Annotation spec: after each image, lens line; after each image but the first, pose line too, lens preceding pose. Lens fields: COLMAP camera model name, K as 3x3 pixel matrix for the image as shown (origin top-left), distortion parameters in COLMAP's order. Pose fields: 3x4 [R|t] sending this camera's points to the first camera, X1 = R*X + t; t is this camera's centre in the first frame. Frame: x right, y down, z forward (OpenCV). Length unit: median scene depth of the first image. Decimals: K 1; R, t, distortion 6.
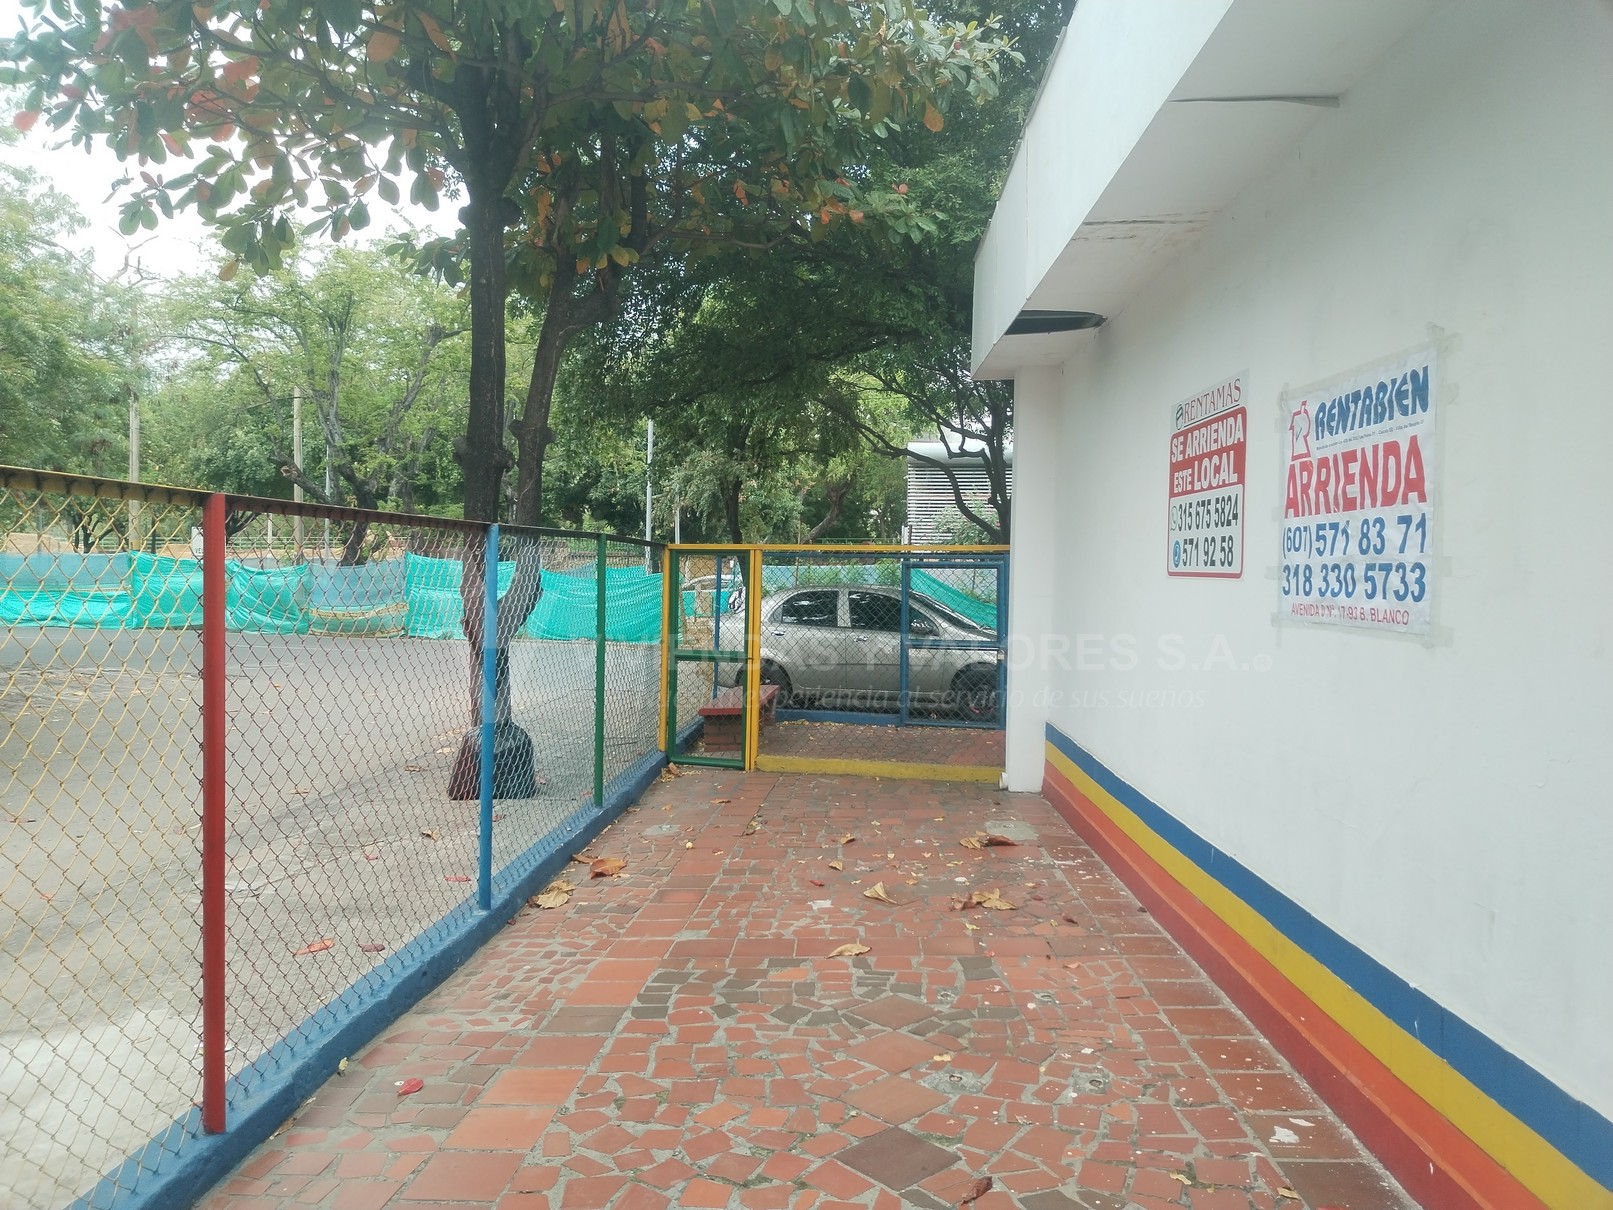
lens RADIAL K [[1189.5, 0, 808.7], [0, 1189.5, 602.9], [0, 0, 1]] dist [0.019884, -0.000397]
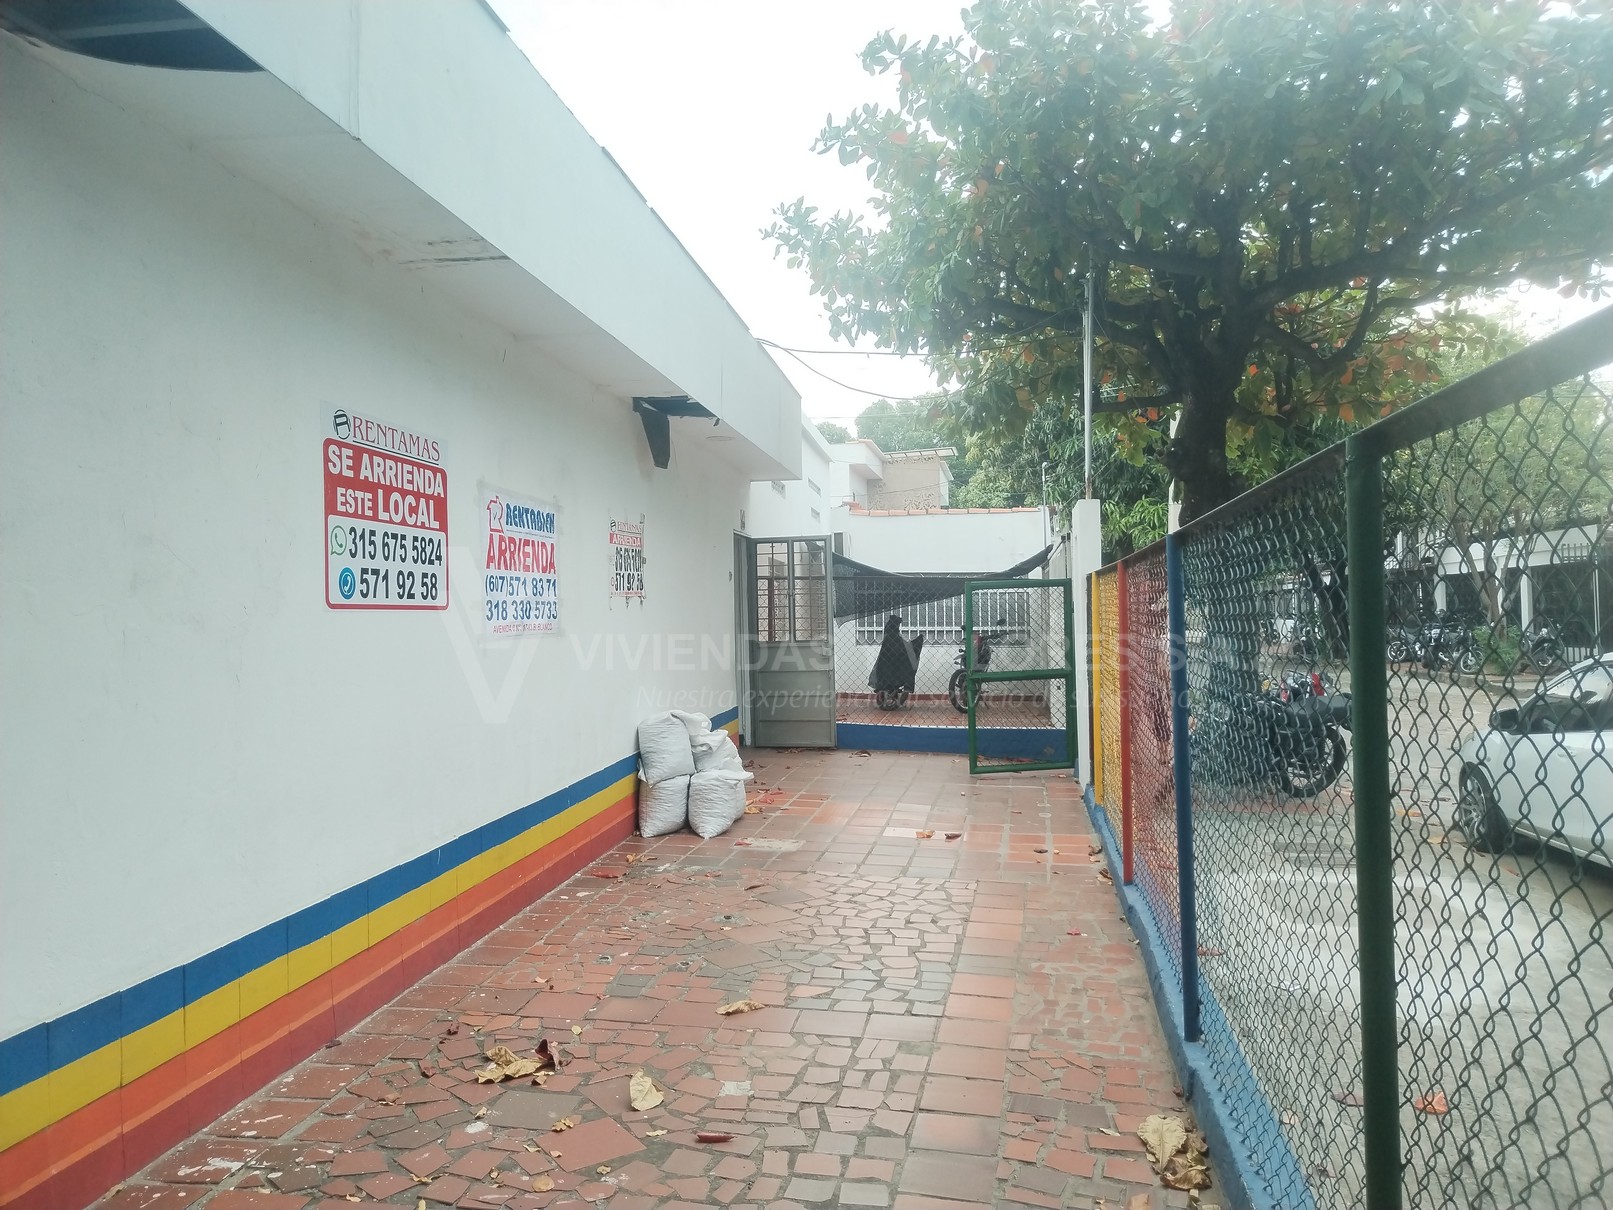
lens RADIAL K [[1189.5, 0, 807.7], [0, 1189.5, 604.5], [0, 0, 1]] dist [0.019884, -0.000397]
pose [[-0.993662, 0.009520, 0.112007, -0.134833], [0.012060, 0.999685, 0.022016, -0.046303], [-0.111762, 0.023227, -0.993464, 2.069611]]
